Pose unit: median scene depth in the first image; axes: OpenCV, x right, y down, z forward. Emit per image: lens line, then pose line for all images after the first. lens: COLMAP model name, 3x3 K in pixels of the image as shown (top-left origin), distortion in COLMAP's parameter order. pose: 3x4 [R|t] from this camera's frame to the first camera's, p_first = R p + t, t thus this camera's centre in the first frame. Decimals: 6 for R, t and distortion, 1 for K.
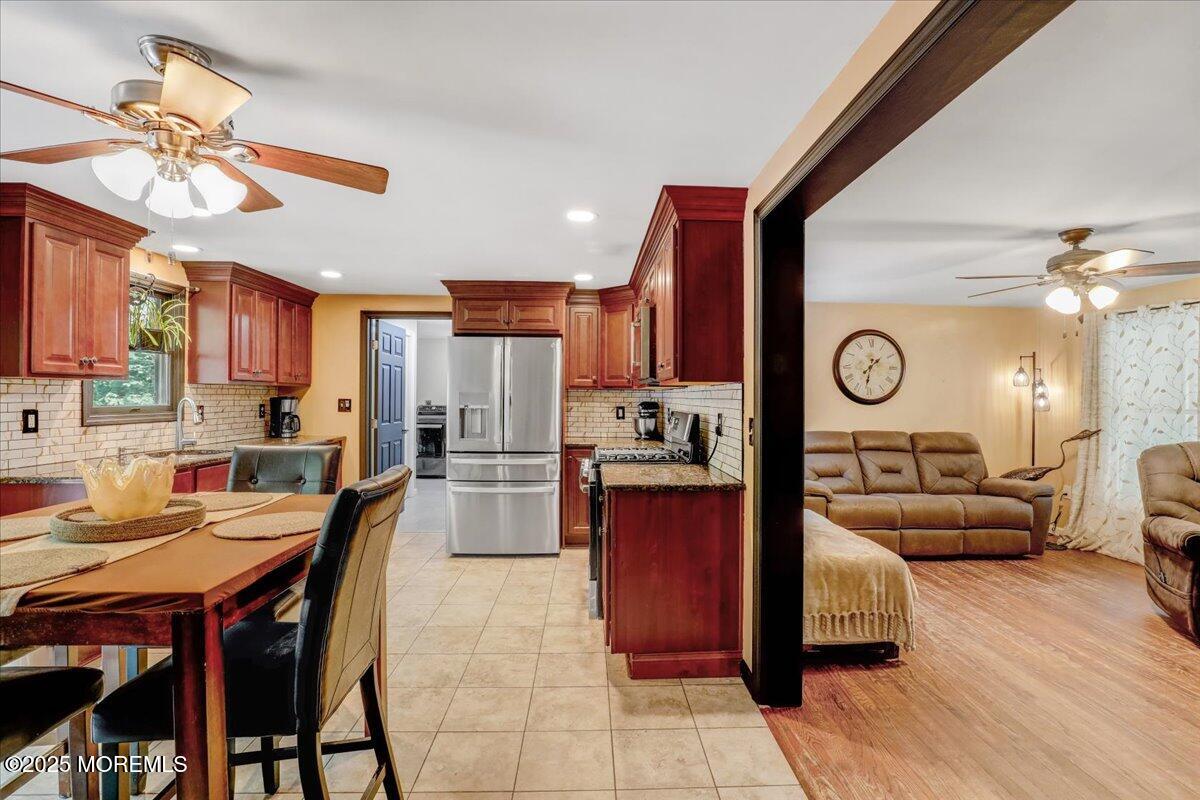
lens RADIAL K [[569.0, 0, 613.8], [0, 569.0, 396.6], [0, 0, 1]] dist [-0.031104, 0.005363]
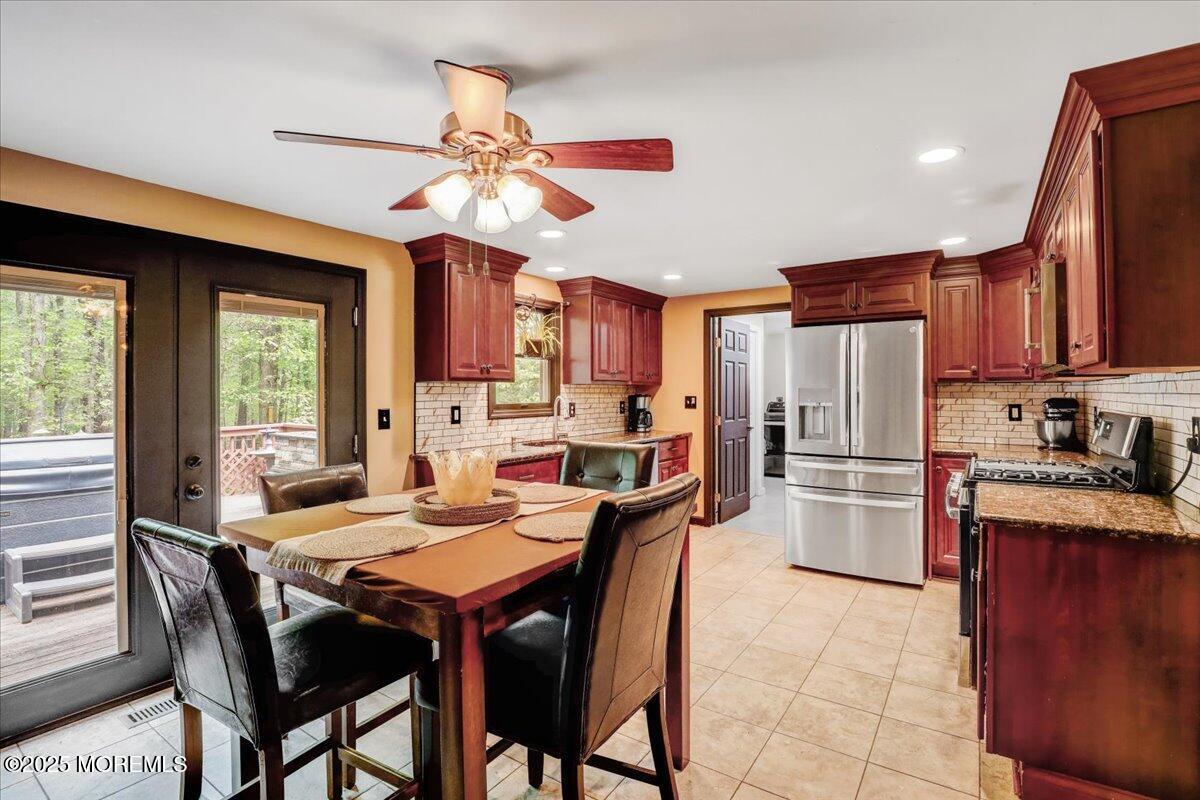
lens RADIAL K [[562.1, 0, 604.0], [0, 562.1, 390.9], [0, 0, 1]] dist [-0.035844, 0.004435]
pose [[0.801824, -0.010630, -0.597466, 0.016075], [0.008436, 0.999943, -0.006469, -0.000597], [0.597501, 0.000146, 0.801868, 0.103218]]
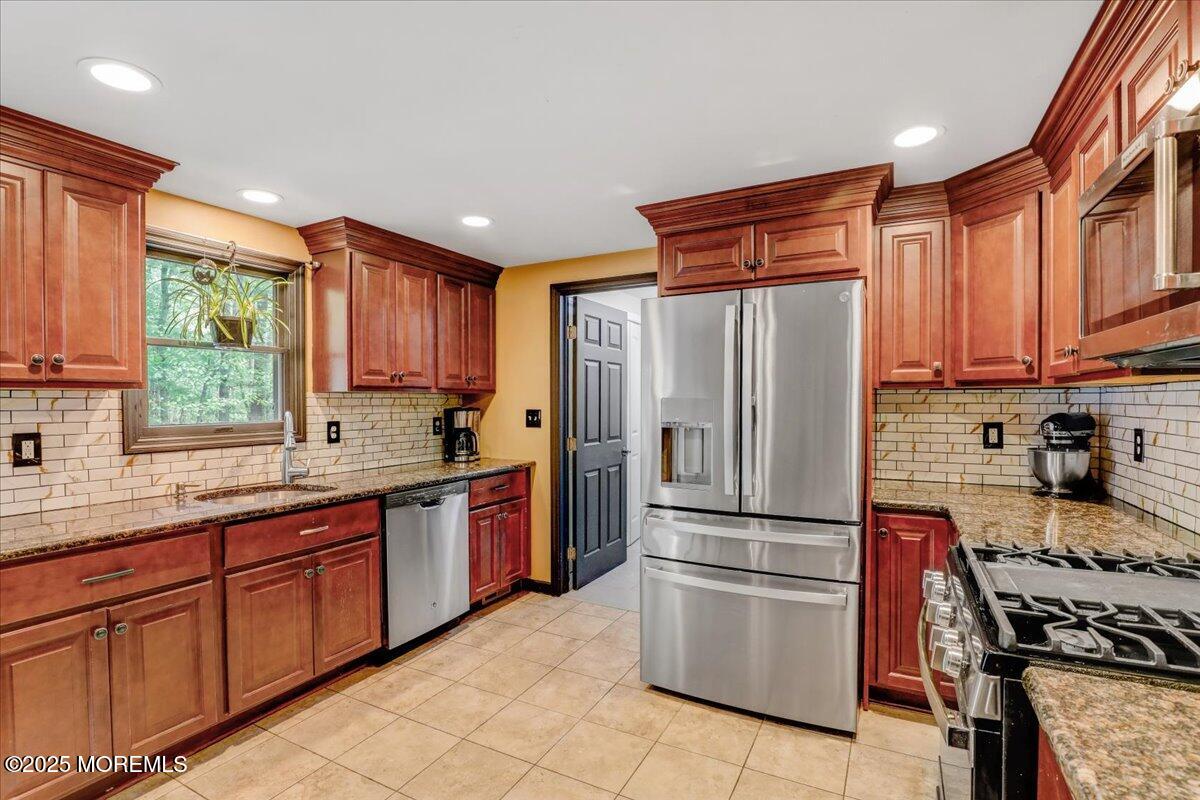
lens RADIAL K [[562.1, 0, 597.0], [0, 562.1, 416.5], [0, 0, 1]] dist [-0.035844, 0.004435]
pose [[0.859511, 0.003087, -0.511108, -0.052503], [0.011278, 0.999624, 0.025003, -0.005305], [0.510993, -0.027255, 0.859153, 0.558186]]
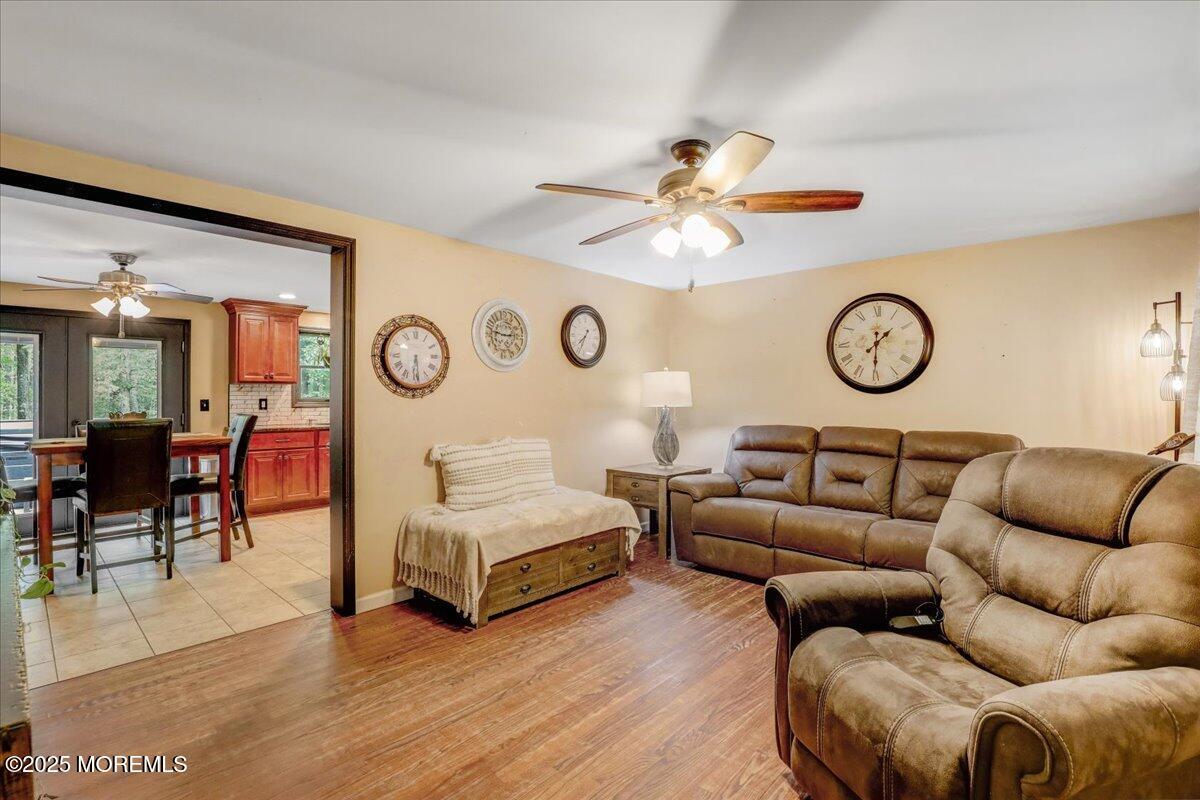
lens RADIAL K [[562.1, 0, 612.5], [0, 562.1, 398.0], [0, 0, 1]] dist [-0.035844, 0.004435]
pose [[0.705596, -0.009833, -0.708546, 1.016804], [0.007236, 0.999952, -0.006671, 0.031730], [0.708578, -0.000420, 0.705633, 0.319543]]
